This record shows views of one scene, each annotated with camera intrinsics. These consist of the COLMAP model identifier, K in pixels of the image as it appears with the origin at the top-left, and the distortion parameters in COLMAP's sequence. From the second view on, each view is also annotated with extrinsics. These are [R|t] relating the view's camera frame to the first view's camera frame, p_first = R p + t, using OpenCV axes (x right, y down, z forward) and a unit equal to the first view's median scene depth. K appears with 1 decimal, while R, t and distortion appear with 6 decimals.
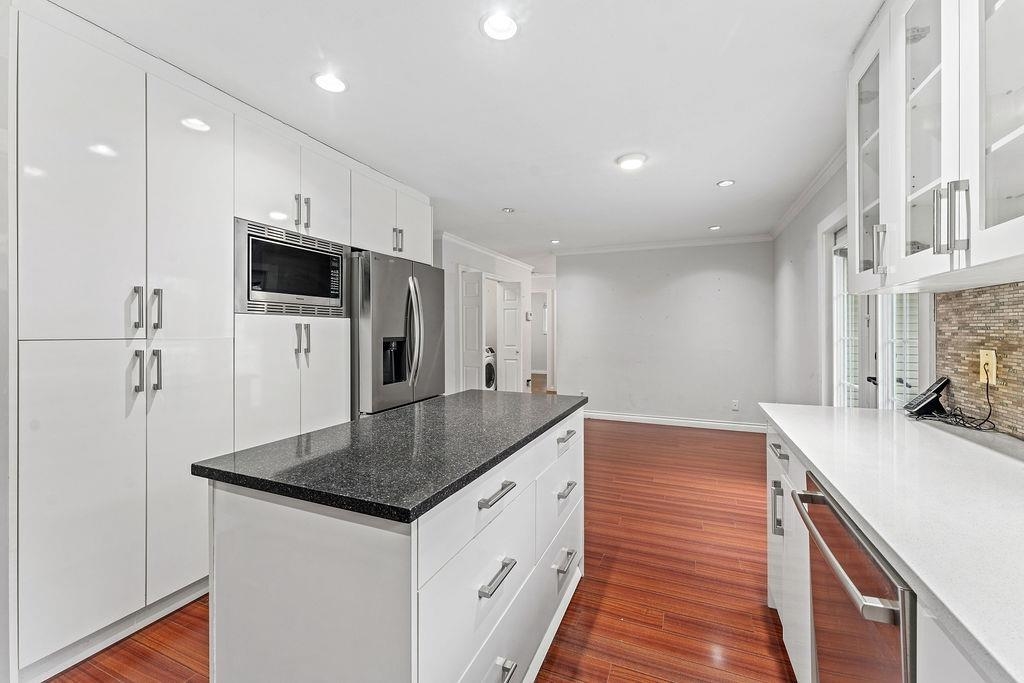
lens RADIAL K [[414.3, 0, 515.0], [0, 414.3, 333.3], [0, 0, 1]] dist [0.010511, 0.000125]
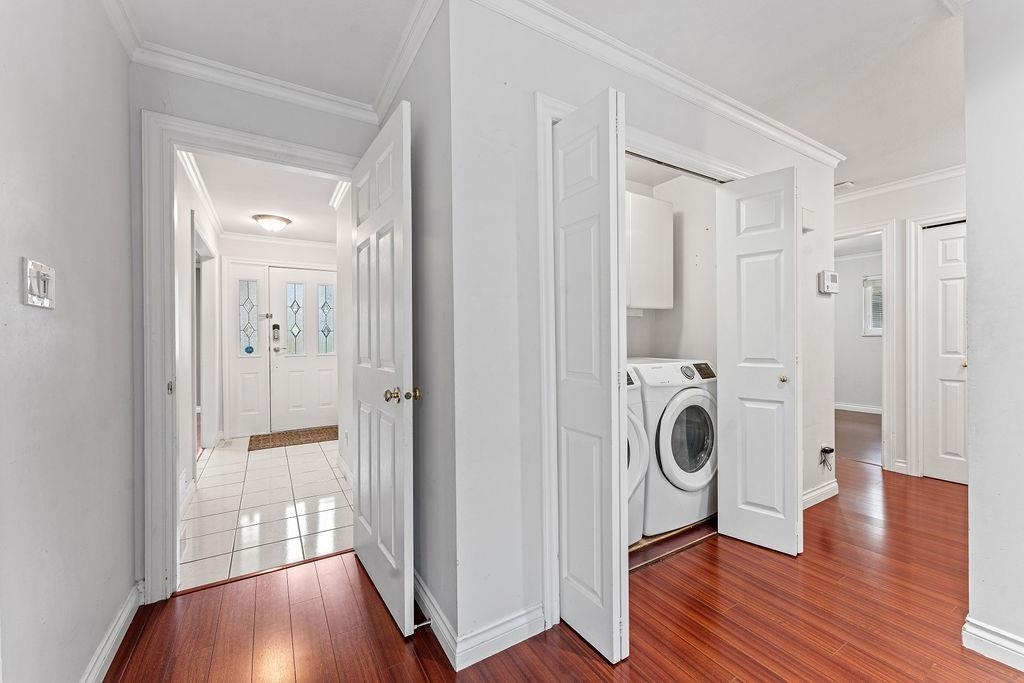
lens RADIAL K [[414.3, 0, 516.8], [0, 414.3, 341.1], [0, 0, 1]] dist [0.010511, 0.000125]
pose [[0.819654, -0.003394, -0.572848, 0.019351], [0.008500, 0.999944, 0.006238, 0.008358], [0.572795, -0.009982, 0.819638, 0.524934]]
